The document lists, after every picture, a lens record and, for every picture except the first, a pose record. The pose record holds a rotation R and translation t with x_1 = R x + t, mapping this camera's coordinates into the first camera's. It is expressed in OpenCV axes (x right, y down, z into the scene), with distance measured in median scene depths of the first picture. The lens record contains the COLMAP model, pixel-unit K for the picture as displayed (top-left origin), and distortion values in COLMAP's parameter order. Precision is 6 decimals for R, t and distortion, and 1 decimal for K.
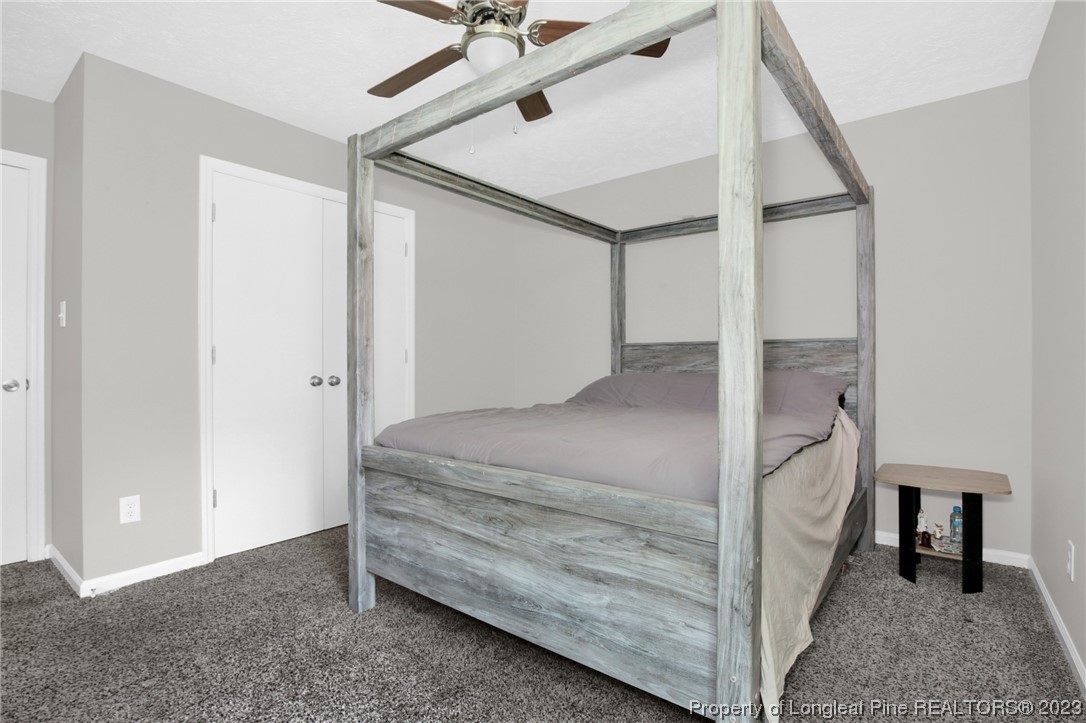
lens RADIAL K [[509.1, 0, 542.5], [0, 509.1, 375.7], [0, 0, 1]] dist [-0.000857, -0.000152]
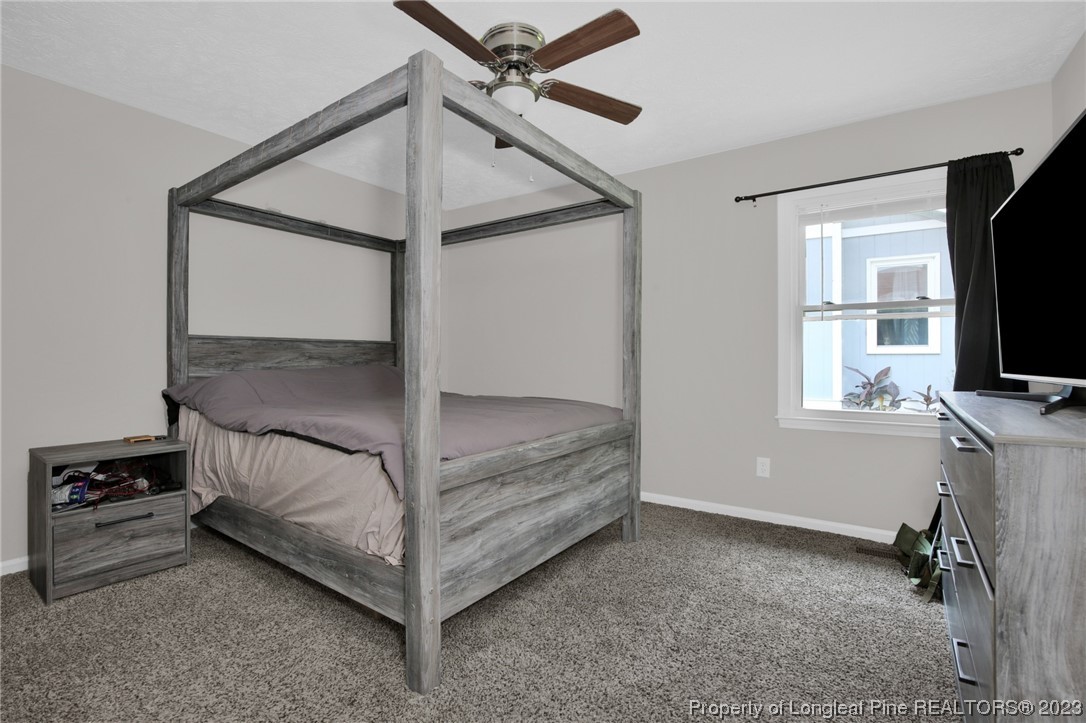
lens RADIAL K [[516.0, 0, 543.0], [0, 516.0, 361.5], [0, 0, 1]] dist [-0.039210, 0.012865]
pose [[-0.074000, -0.005754, 0.997242, -1.229765], [0.025657, 0.999641, 0.007672, -0.025578], [-0.996928, 0.026154, -0.073826, 0.955721]]
